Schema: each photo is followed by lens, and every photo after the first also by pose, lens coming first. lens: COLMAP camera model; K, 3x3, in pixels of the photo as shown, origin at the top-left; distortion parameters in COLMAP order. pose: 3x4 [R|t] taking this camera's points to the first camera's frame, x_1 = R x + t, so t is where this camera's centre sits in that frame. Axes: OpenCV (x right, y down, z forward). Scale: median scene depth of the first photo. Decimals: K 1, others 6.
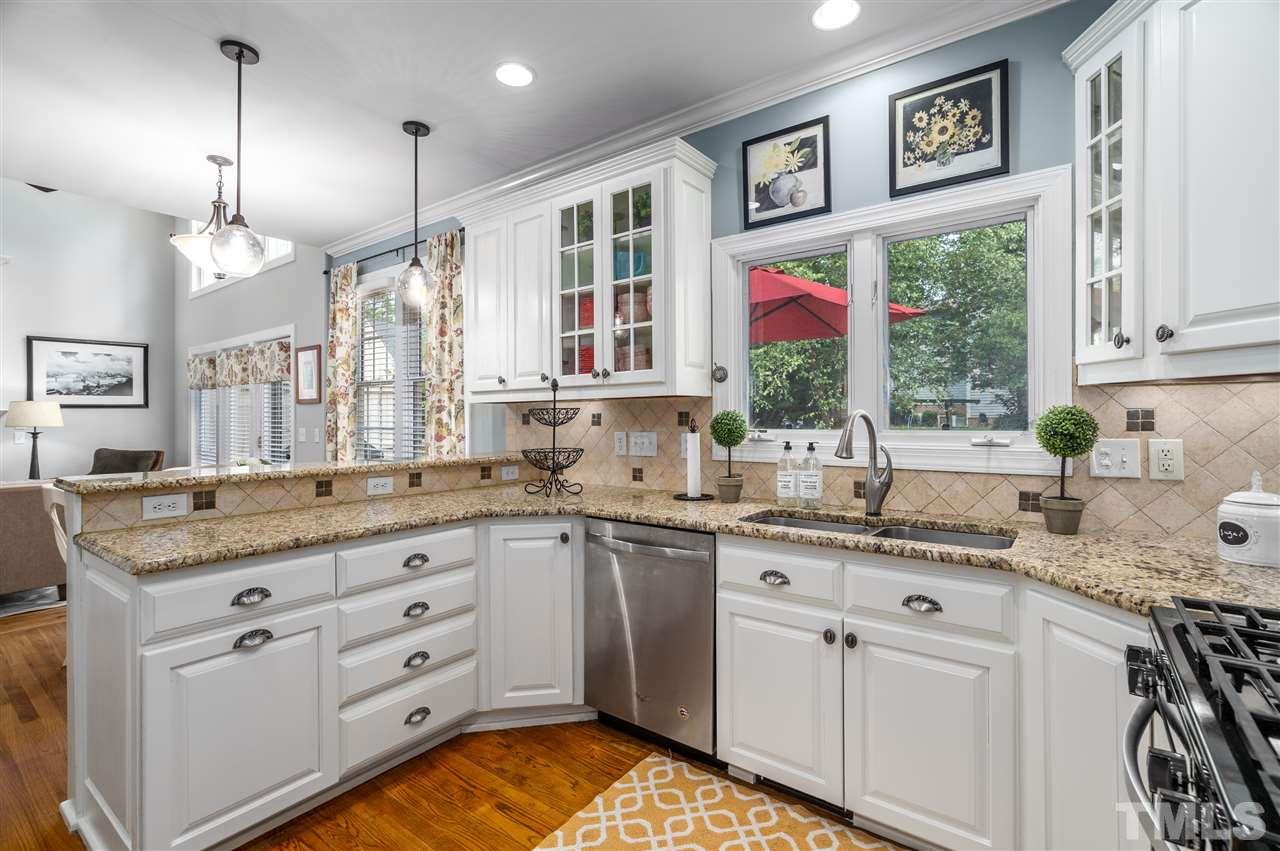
lens RADIAL K [[584.6, 0, 639.5], [0, 584.6, 413.7], [0, 0, 1]] dist [0.000128, 0.001367]
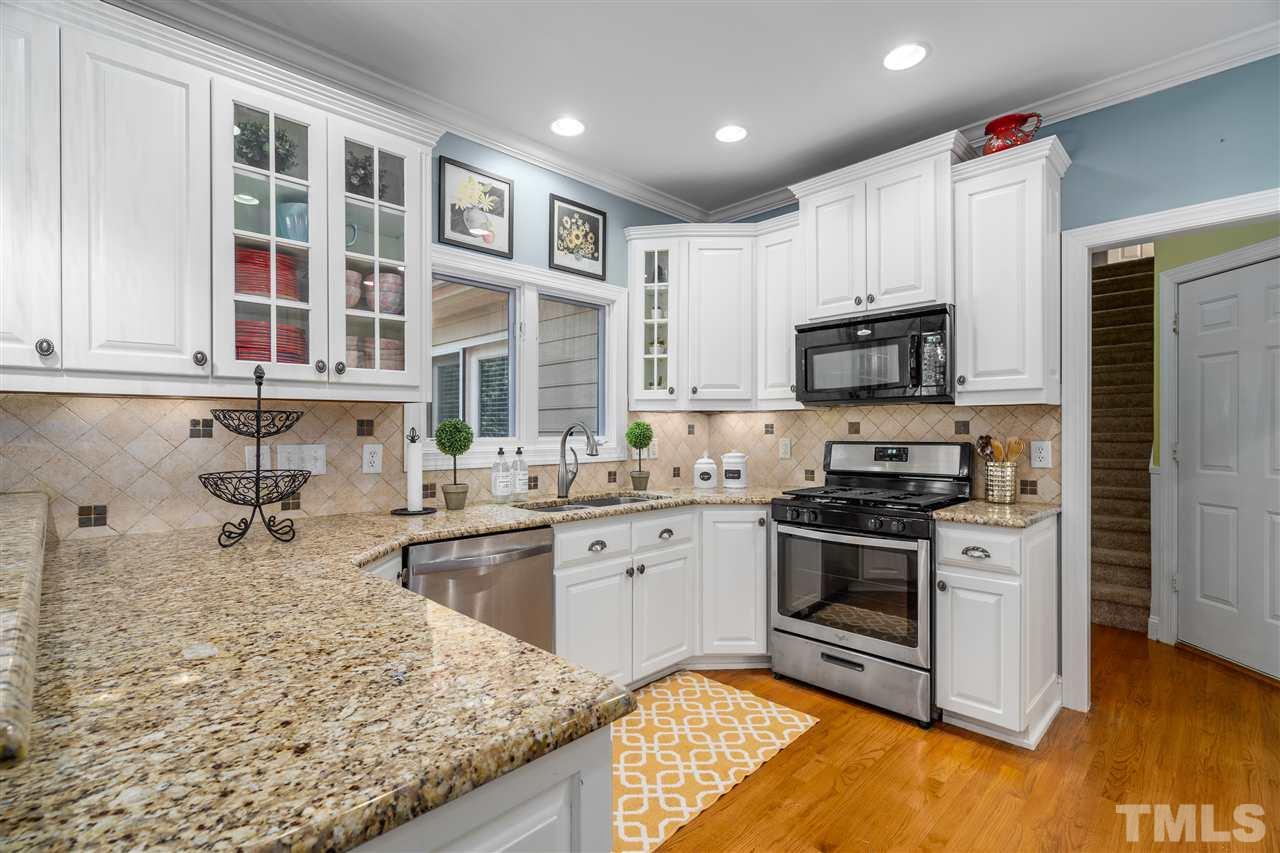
lens RADIAL K [[584.6, 0, 636.1], [0, 584.6, 431.3], [0, 0, 1]] dist [0.000128, 0.001367]
pose [[0.152060, -0.000576, 0.988371, -0.735851], [-0.009012, 0.999957, 0.001969, 0.008933], [-0.988330, -0.009207, 0.152048, 0.480619]]
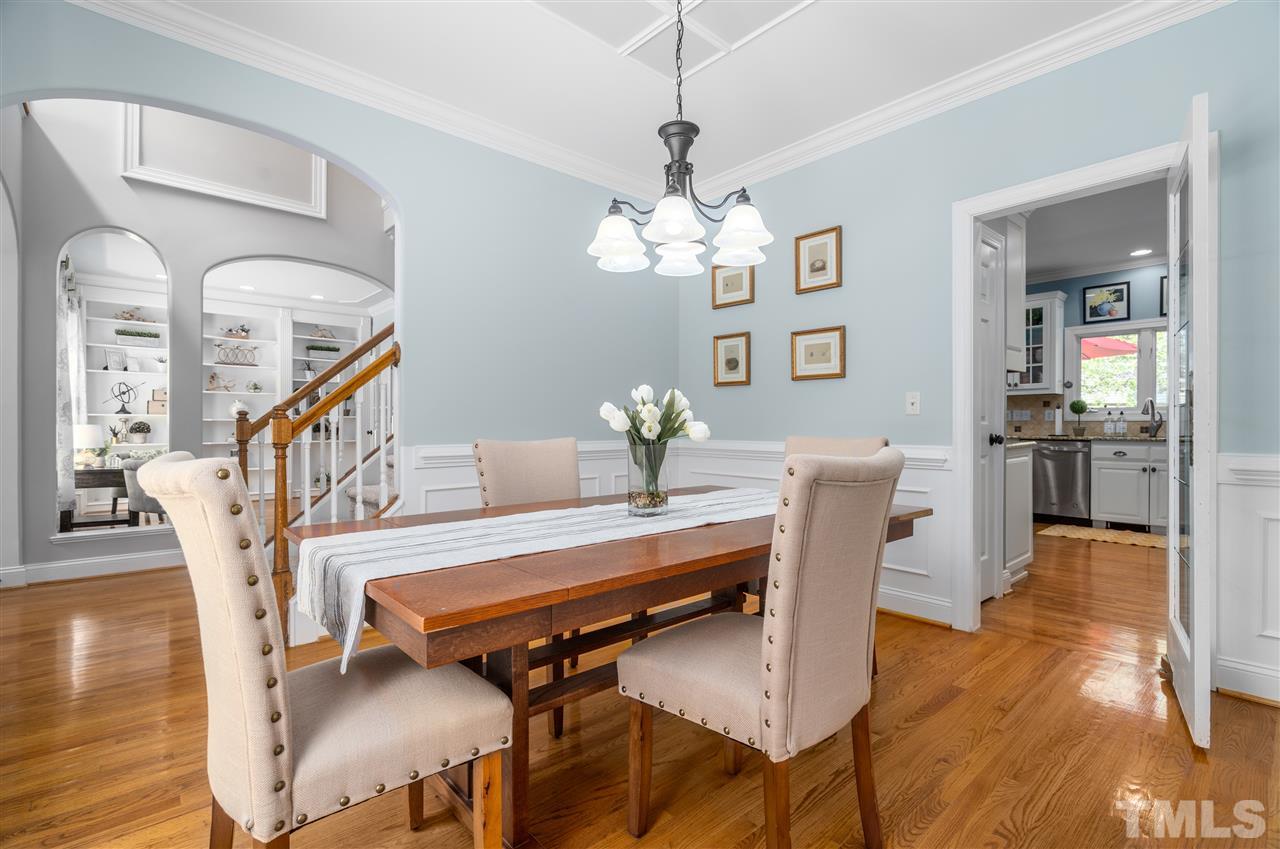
lens RADIAL K [[584.6, 0, 630.5], [0, 584.6, 426.3], [0, 0, 1]] dist [0.000128, 0.001367]
pose [[0.977559, 0.009811, -0.210434, -1.069169], [-0.007517, 0.999903, 0.011701, 0.084530], [0.210528, -0.009857, 0.977538, -1.650497]]
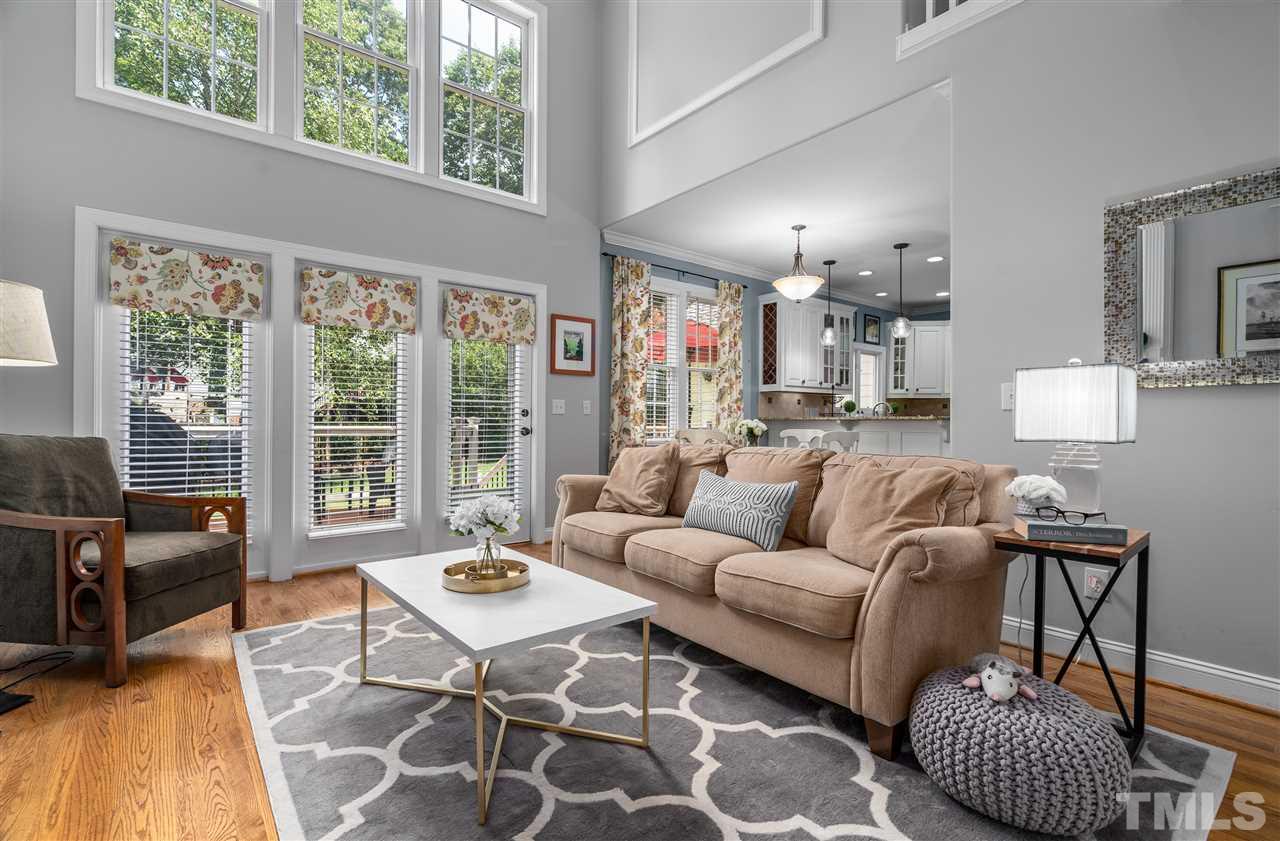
lens RADIAL K [[581.8, 0, 638.5], [0, 581.8, 423.2], [0, 0, 1]] dist [0.001134, 0.000023]
pose [[0.243275, 0.003644, 0.969951, -2.734802], [-0.011114, 0.999938, -0.000969, 0.115491], [-0.969894, -0.010544, 0.243300, 1.202155]]
